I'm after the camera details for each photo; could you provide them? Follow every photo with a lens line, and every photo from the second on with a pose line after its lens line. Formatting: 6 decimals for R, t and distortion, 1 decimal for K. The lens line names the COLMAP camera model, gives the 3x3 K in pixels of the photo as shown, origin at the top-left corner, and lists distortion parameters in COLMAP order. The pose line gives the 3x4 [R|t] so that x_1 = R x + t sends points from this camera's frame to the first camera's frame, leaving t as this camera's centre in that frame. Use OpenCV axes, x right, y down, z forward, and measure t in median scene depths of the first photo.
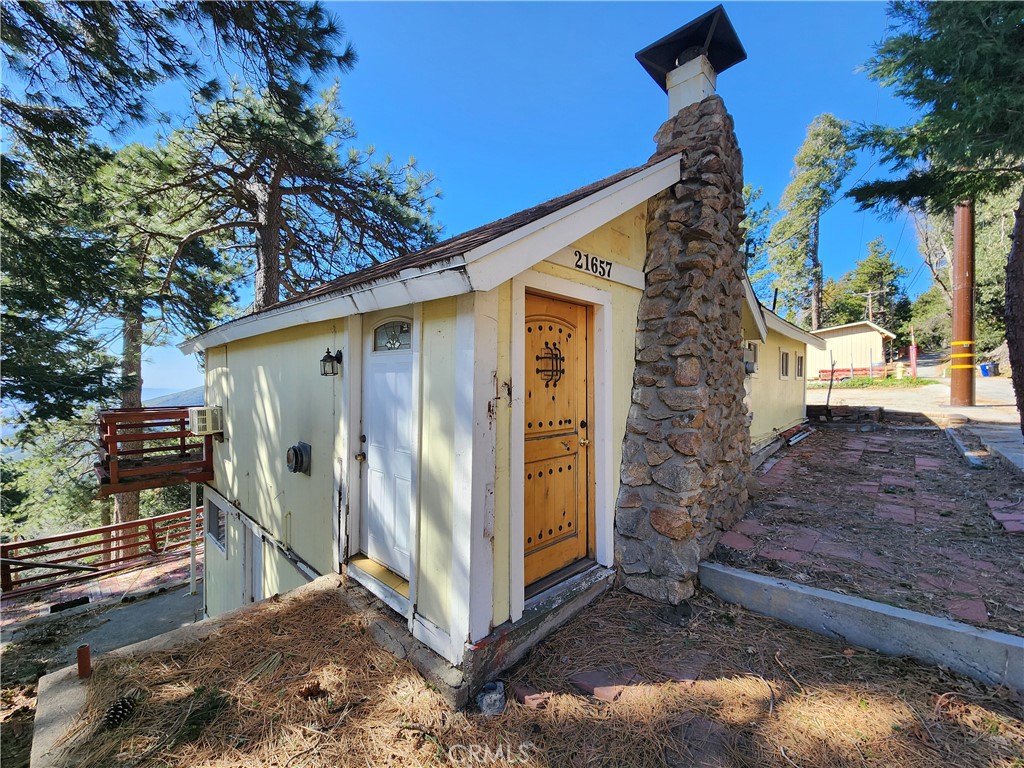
lens RADIAL K [[417.2, 0, 511.7], [0, 417.2, 382.5], [0, 0, 1]] dist [0.003577, -0.000371]
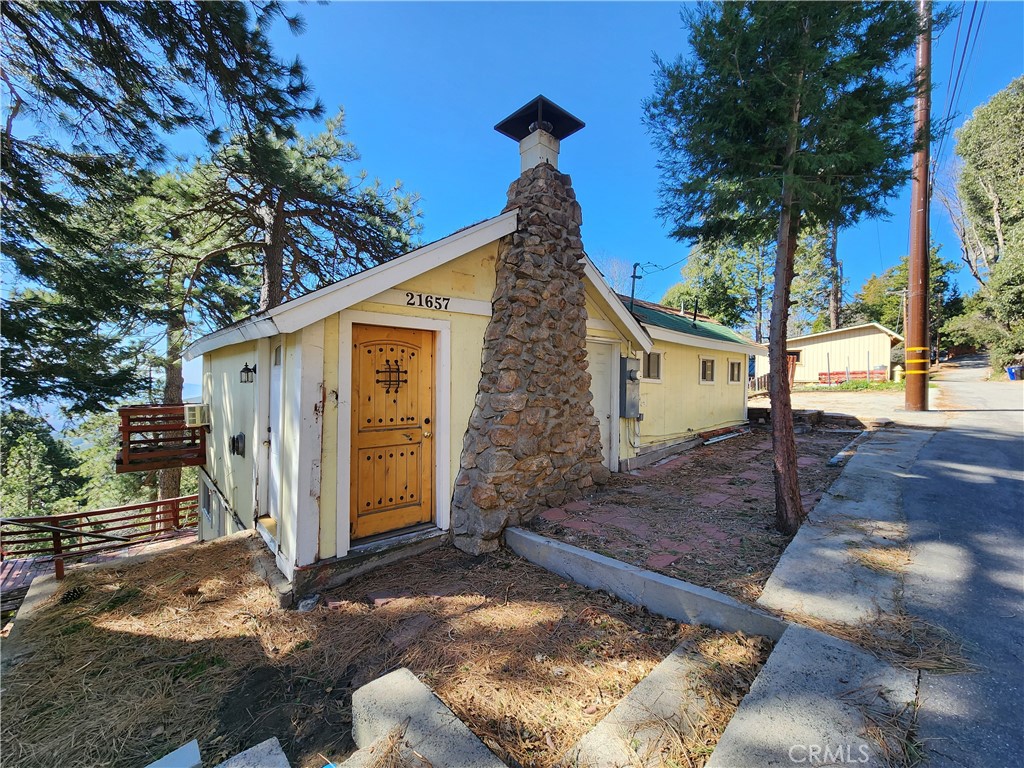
lens RADIAL K [[417.2, 0, 511.6], [0, 417.2, 383.0], [0, 0, 1]] dist [0.003577, -0.000371]
pose [[0.996942, 0.006199, -0.077901, 0.459910], [-0.006025, 0.999979, 0.002472, -0.021439], [0.077915, -0.001995, 0.996958, -0.249806]]
